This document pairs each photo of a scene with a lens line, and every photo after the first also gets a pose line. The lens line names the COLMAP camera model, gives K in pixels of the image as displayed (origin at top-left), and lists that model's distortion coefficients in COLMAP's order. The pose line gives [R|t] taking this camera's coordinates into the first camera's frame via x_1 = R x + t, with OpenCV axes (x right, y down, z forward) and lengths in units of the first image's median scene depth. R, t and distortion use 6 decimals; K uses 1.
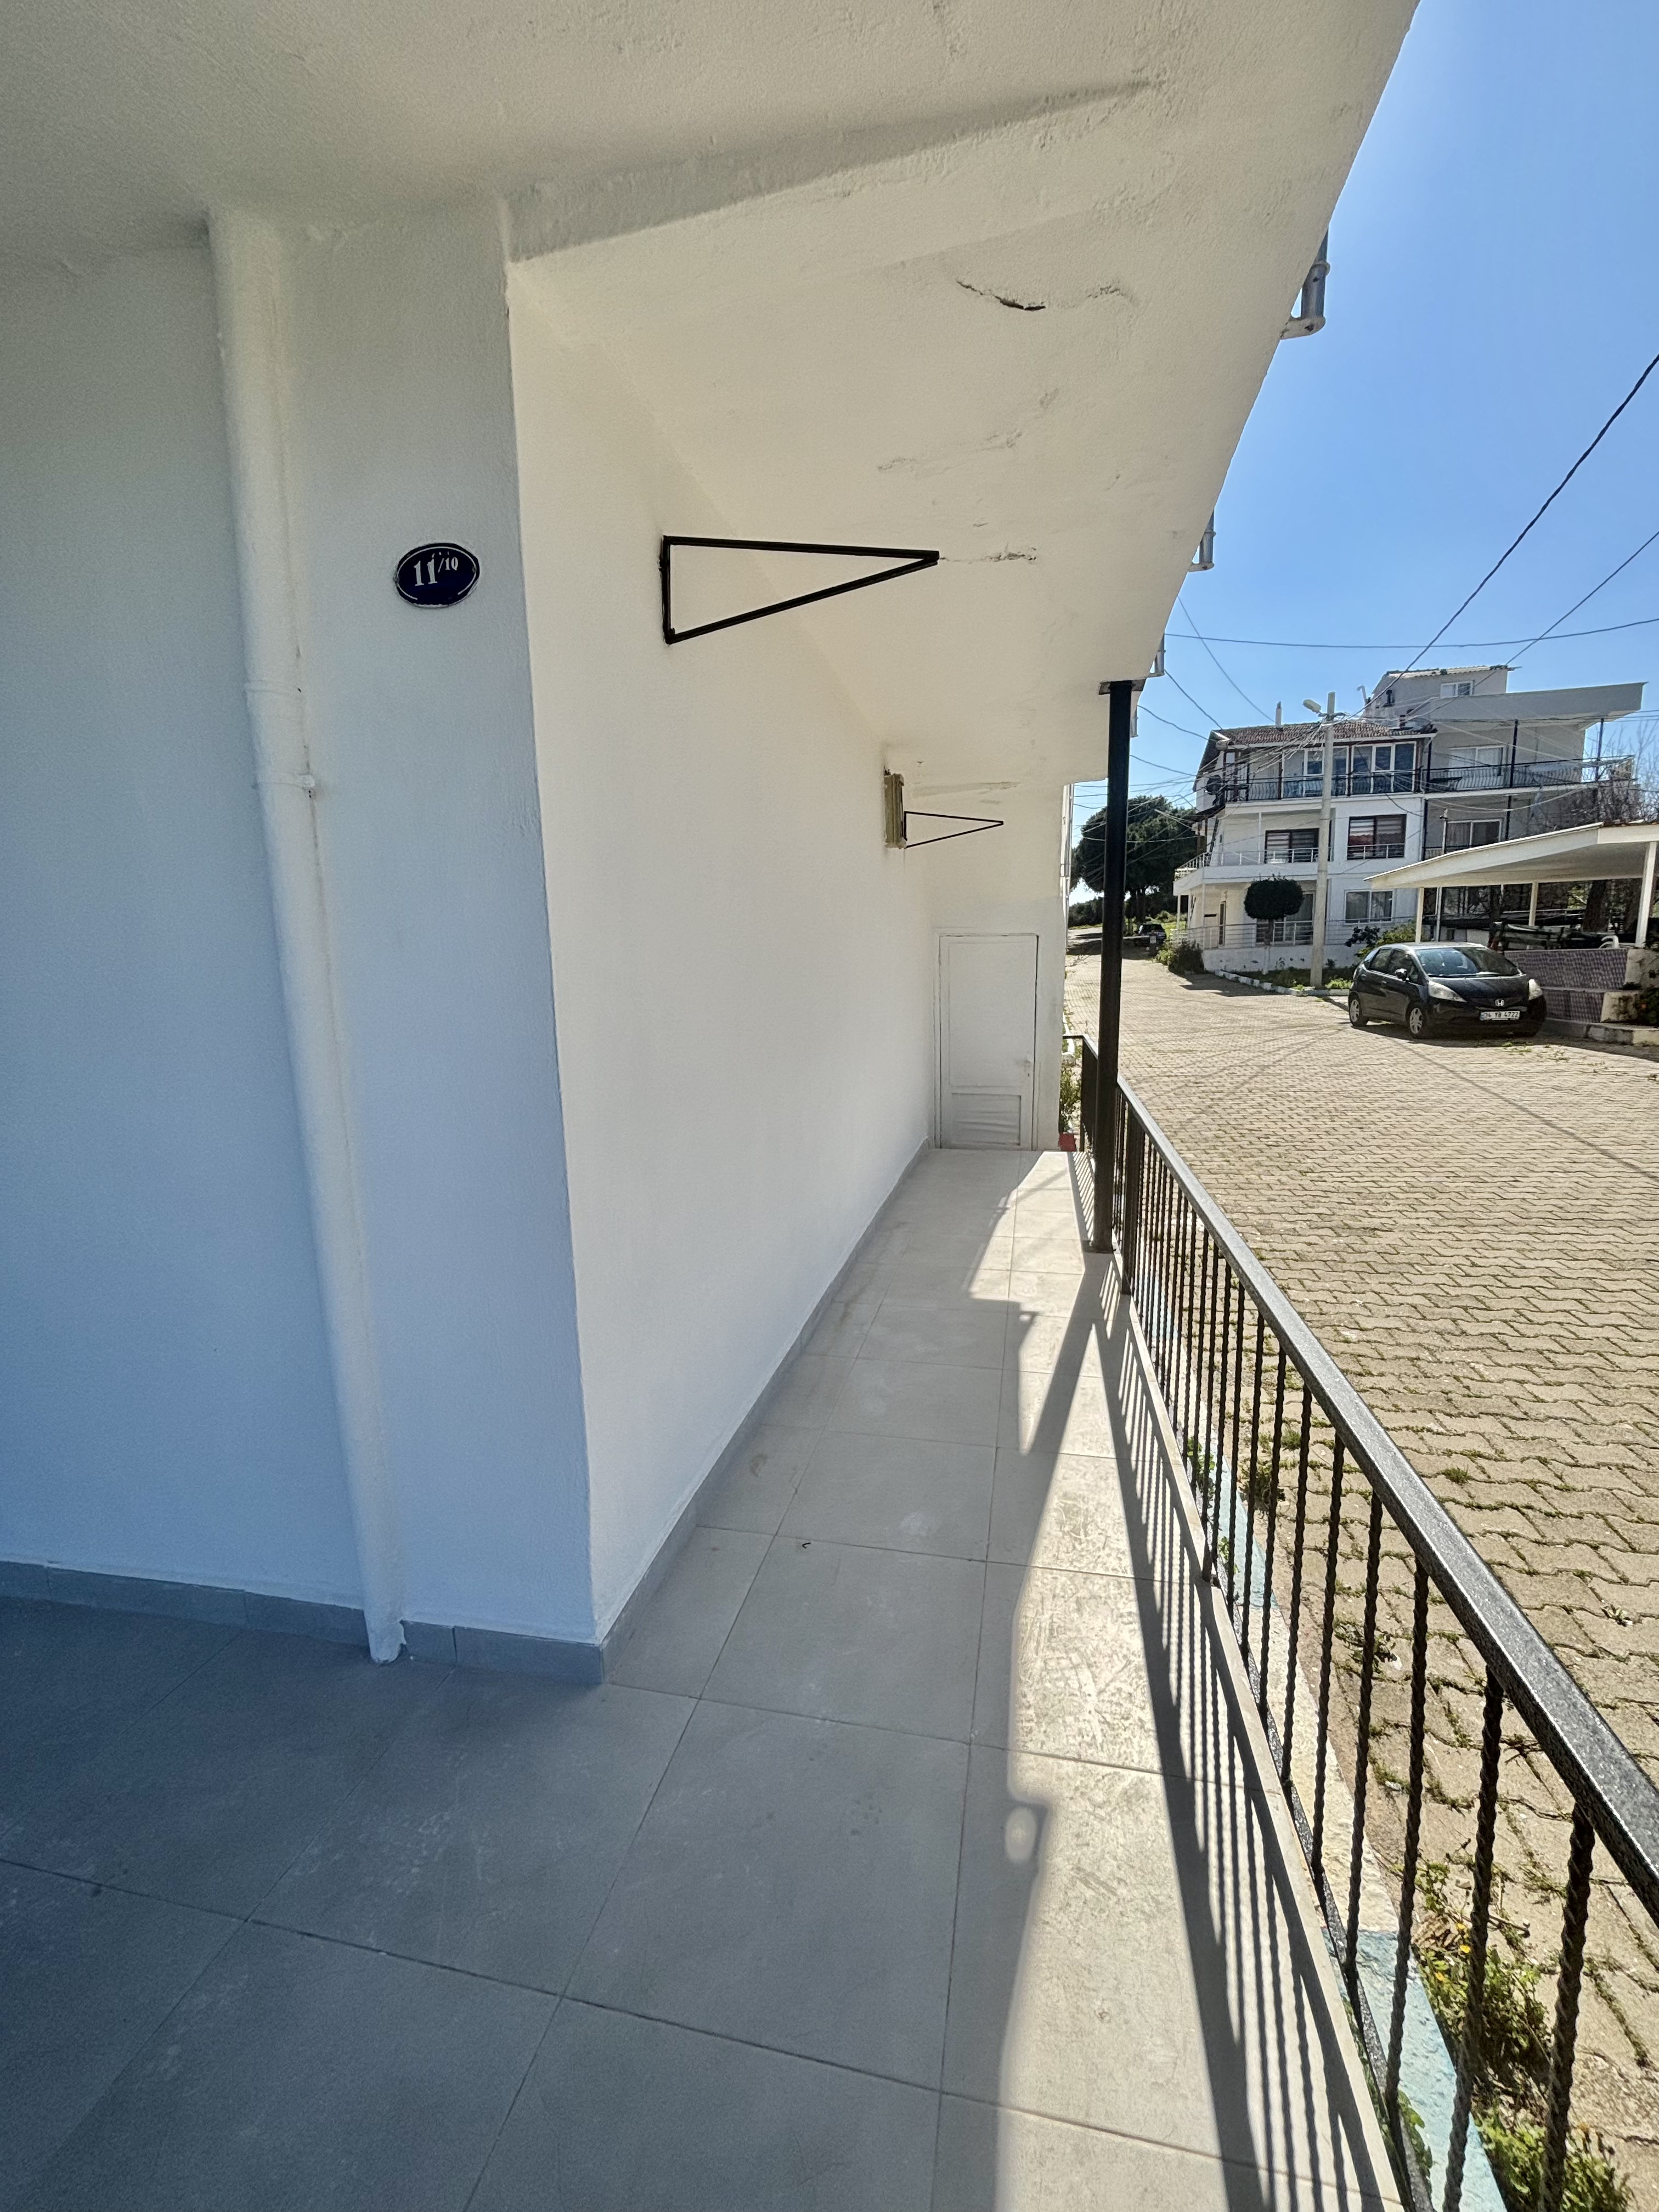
lens RADIAL K [[898.0, 0, 829.5], [0, 898.0, 1106.0], [0, 0, 1]] dist [0.001508, -0.000029]
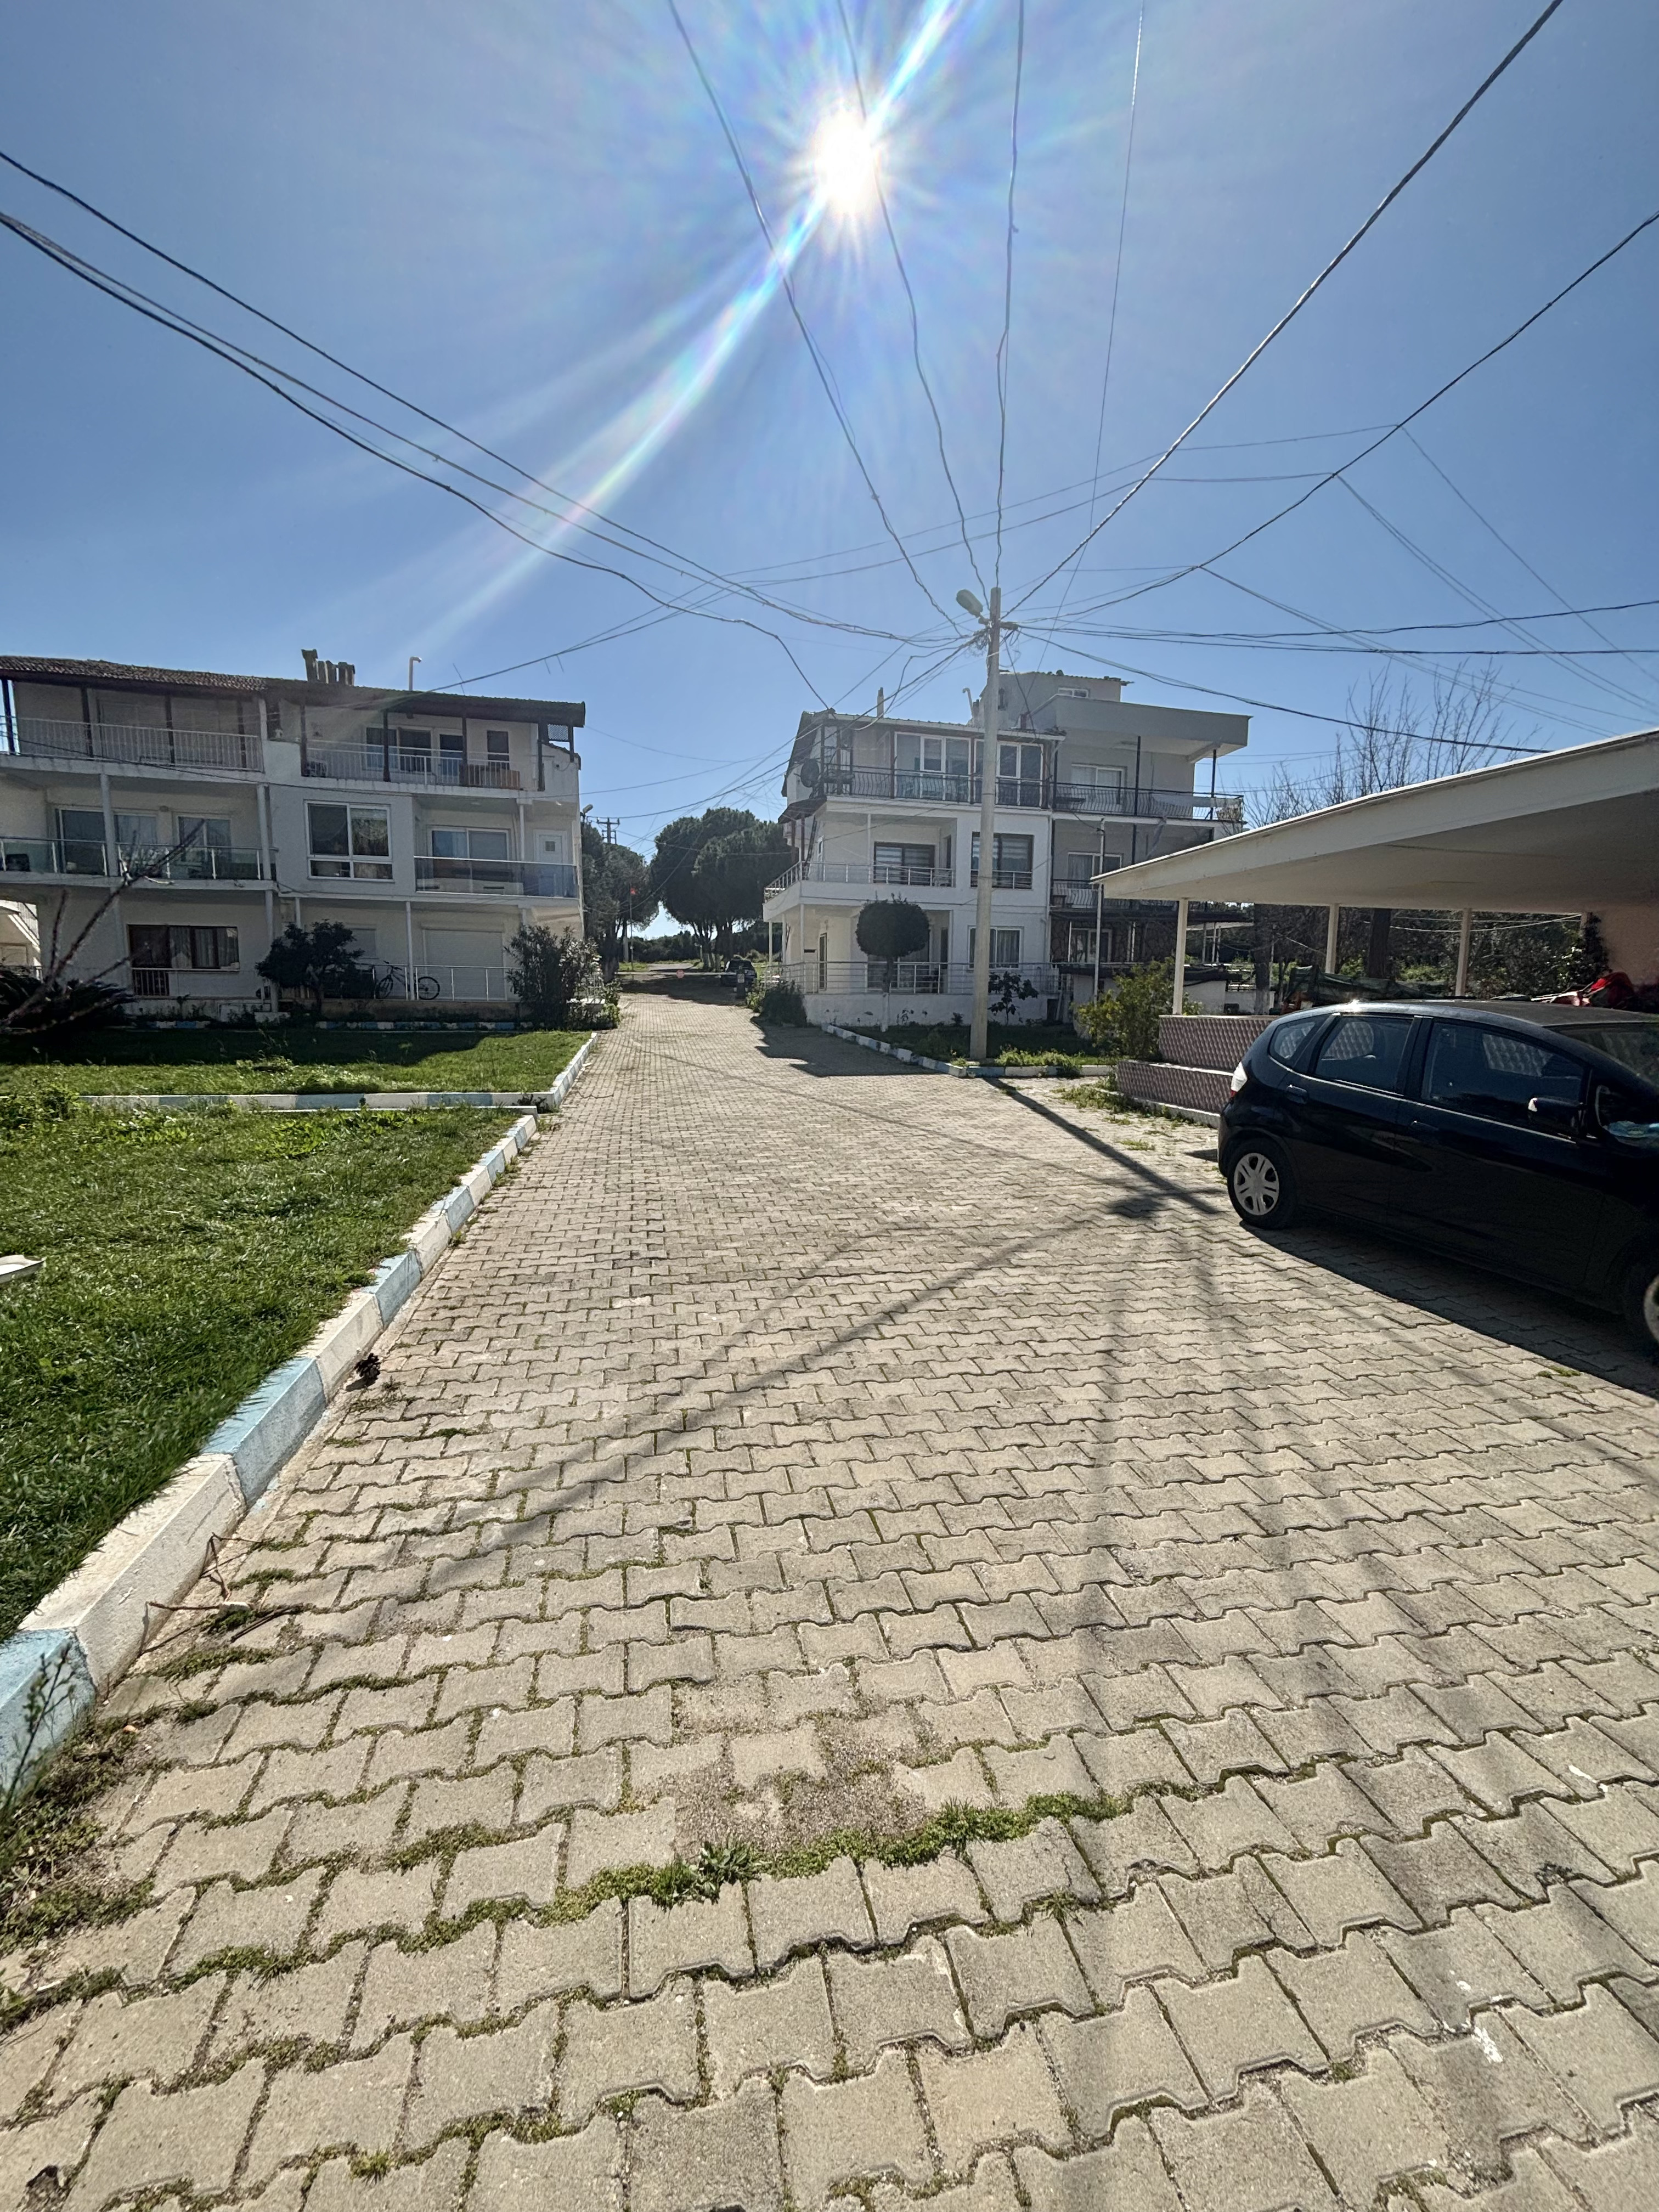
lens RADIAL K [[893.7, 0, 830.2], [0, 893.7, 1119.4], [0, 0, 1]] dist [0.002747, -0.000048]
pose [[0.906804, -0.020248, 0.421066, 0.102493], [0.030228, 0.999398, -0.017040, -0.047710], [-0.420467, 0.028180, 0.906870, 0.270088]]
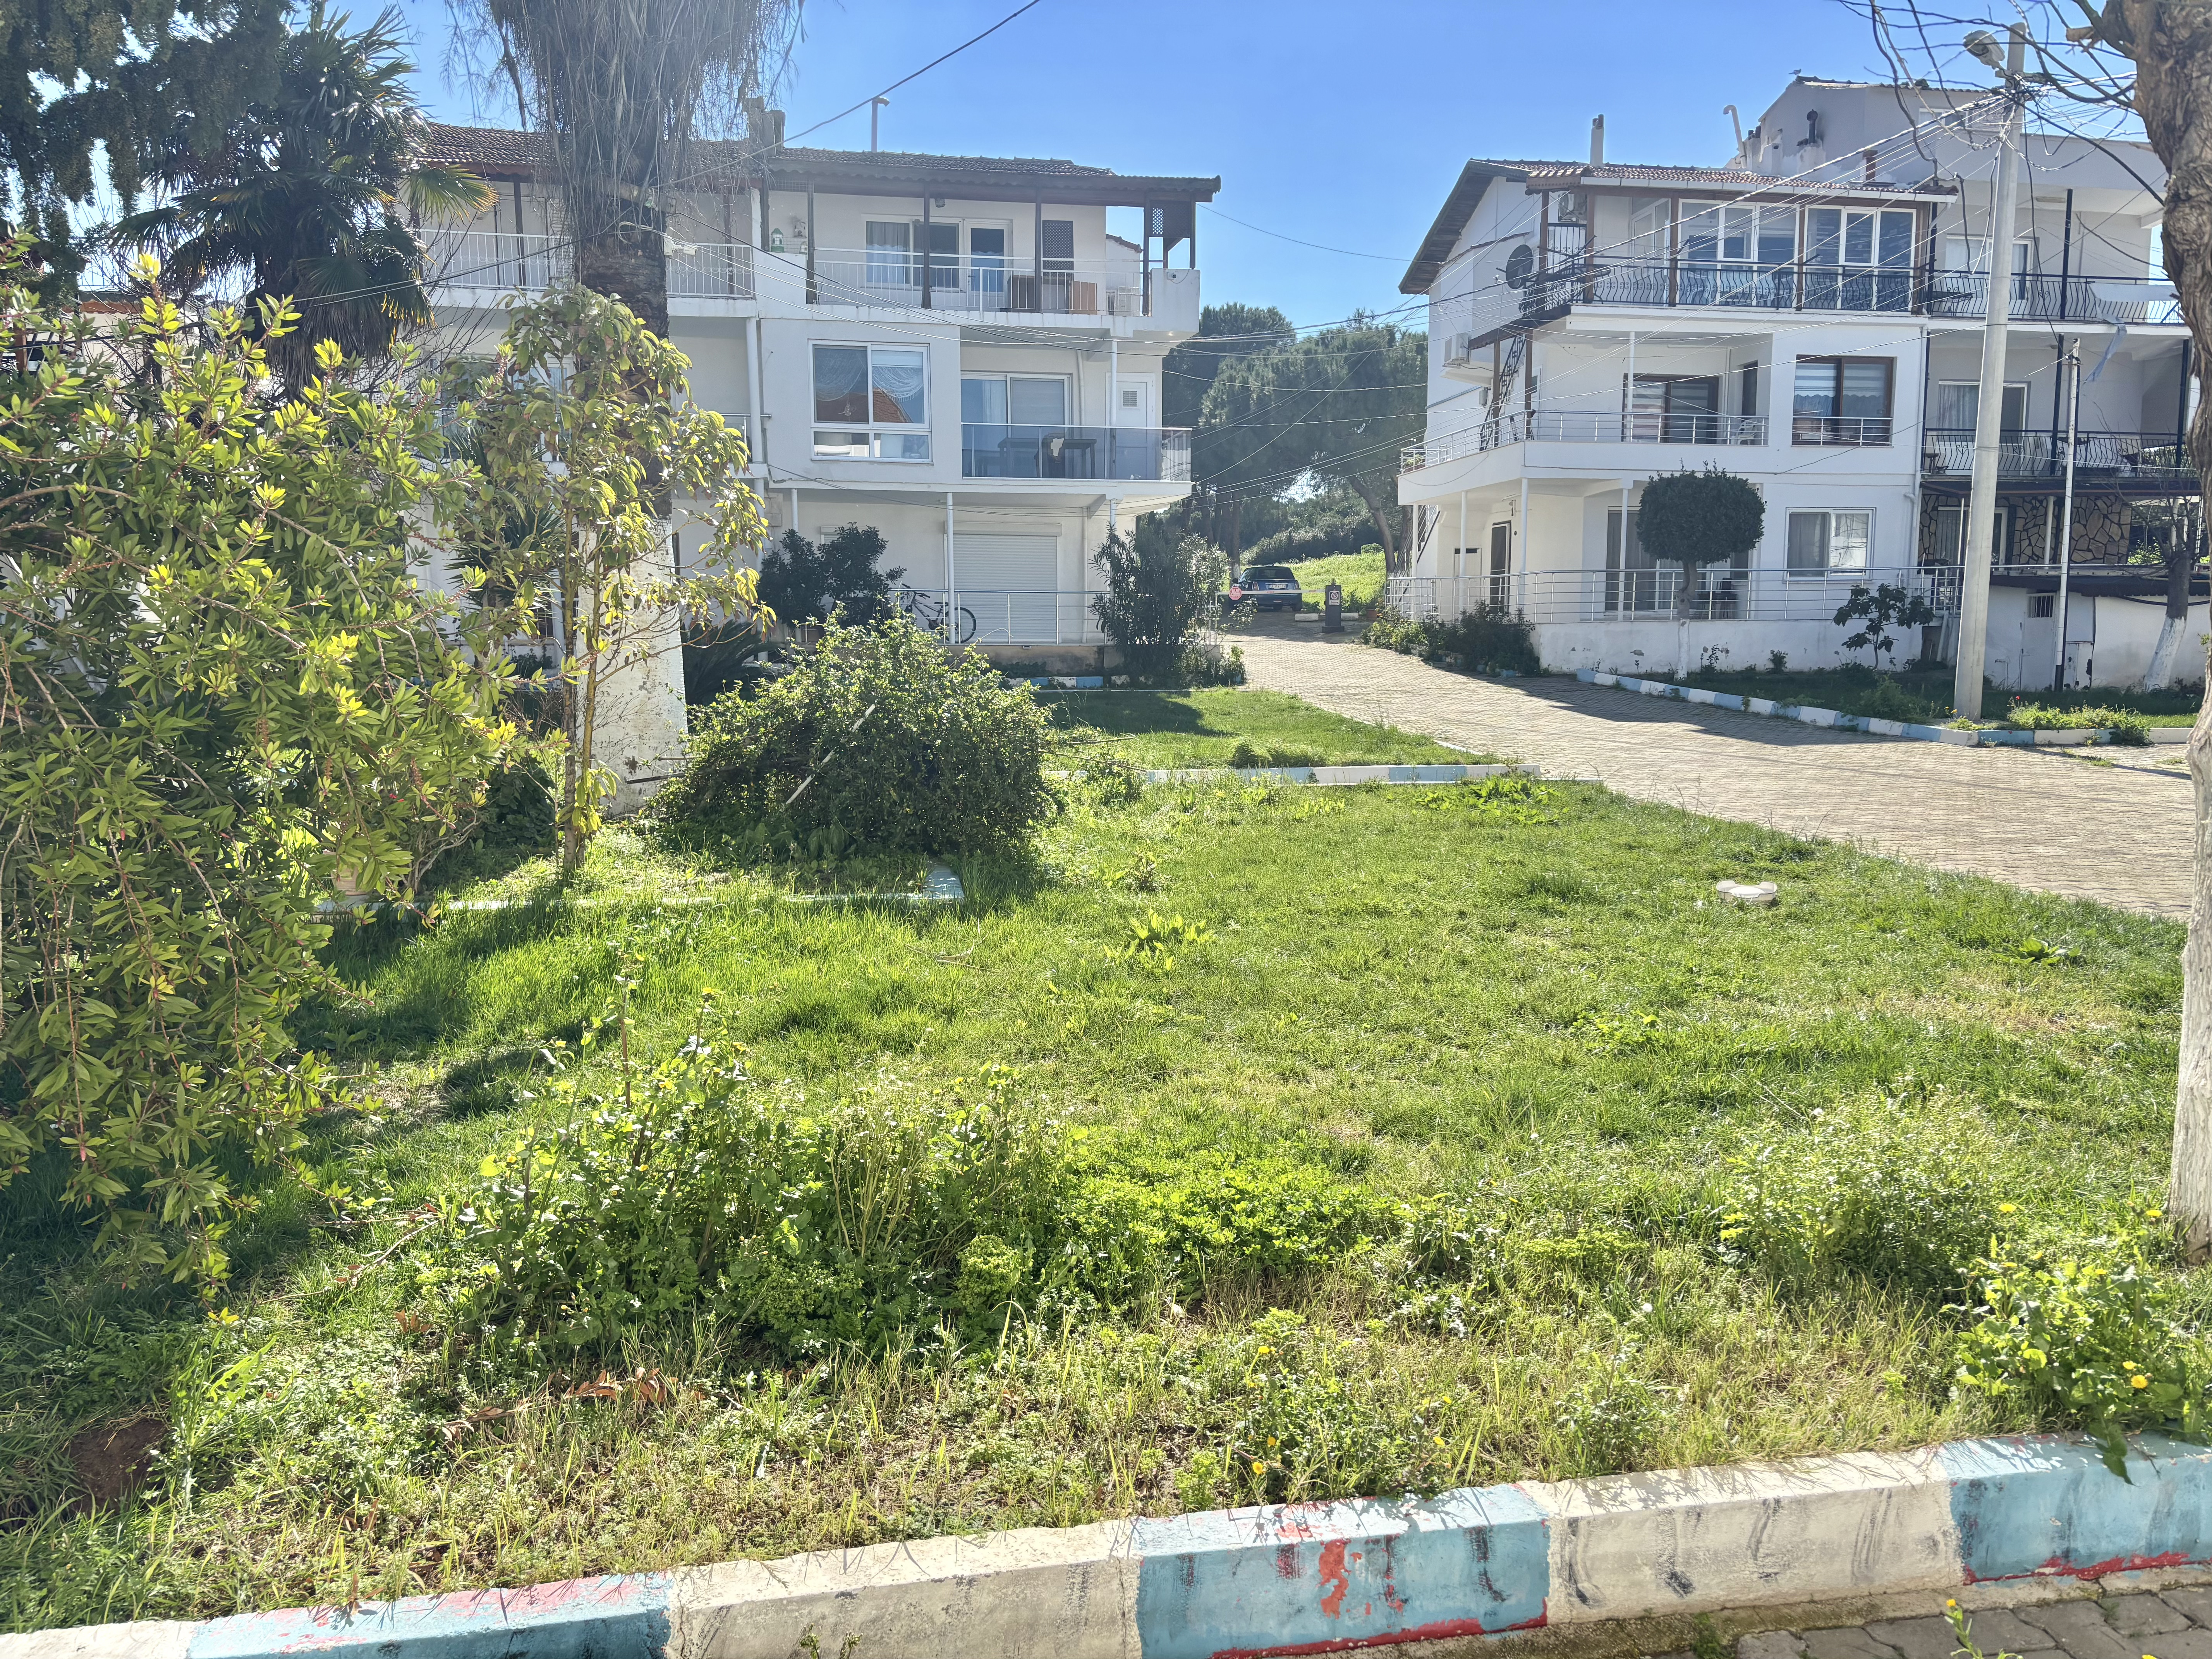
lens RADIAL K [[1673.9, 0, 1112.8], [0, 1673.9, 835.3], [0, 0, 1]] dist [0.055694, -0.069530]
pose [[0.928509, -0.021711, 0.370675, -0.073934], [0.035297, 0.998929, -0.029908, -0.039953], [-0.369629, 0.040854, 0.928281, 0.236443]]
